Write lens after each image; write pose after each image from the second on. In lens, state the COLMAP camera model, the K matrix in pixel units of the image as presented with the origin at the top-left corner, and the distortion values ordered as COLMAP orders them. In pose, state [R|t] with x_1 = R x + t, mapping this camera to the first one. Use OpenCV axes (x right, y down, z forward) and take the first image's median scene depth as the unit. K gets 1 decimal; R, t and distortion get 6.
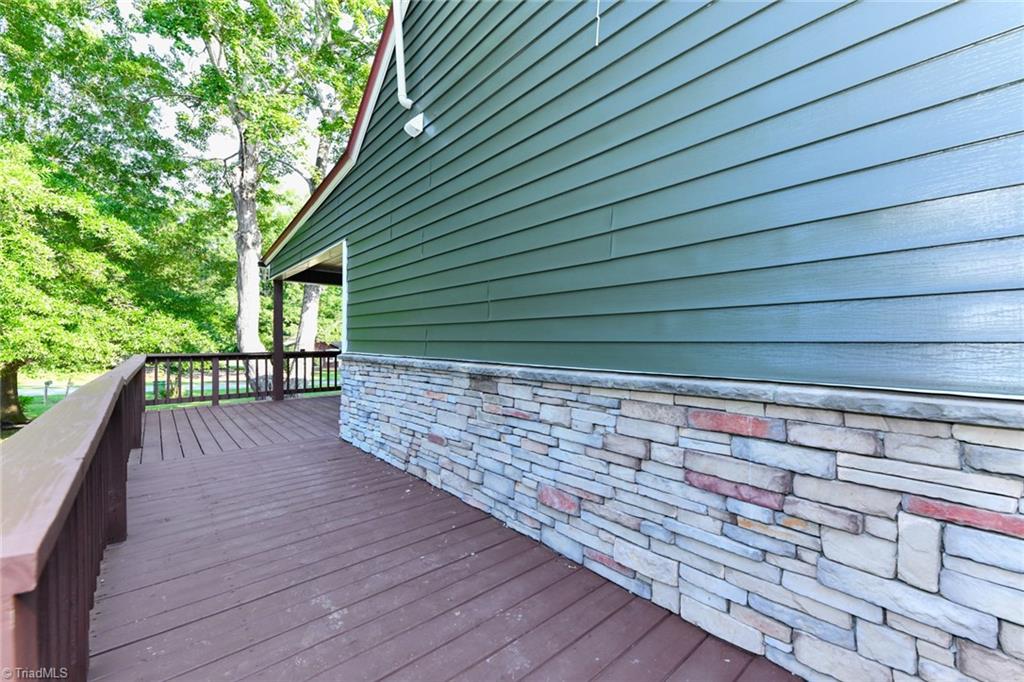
lens RADIAL K [[409.3, 0, 510.7], [0, 409.3, 340.6], [0, 0, 1]] dist [0.009206, -0.000275]
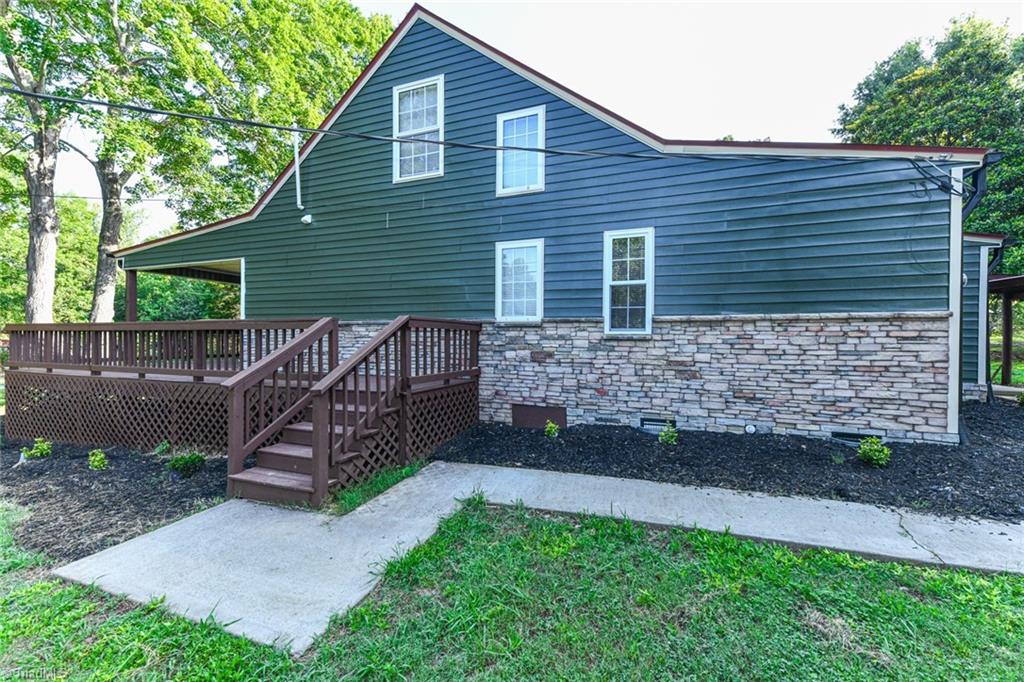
lens RADIAL K [[409.3, 0, 511.7], [0, 409.3, 338.7], [0, 0, 1]] dist [0.009206, -0.000275]
pose [[0.881461, 0.002864, 0.472247, -0.219599], [-0.003500, 0.999994, 0.000467, 0.099356], [-0.472243, -0.002065, 0.881466, -1.127228]]
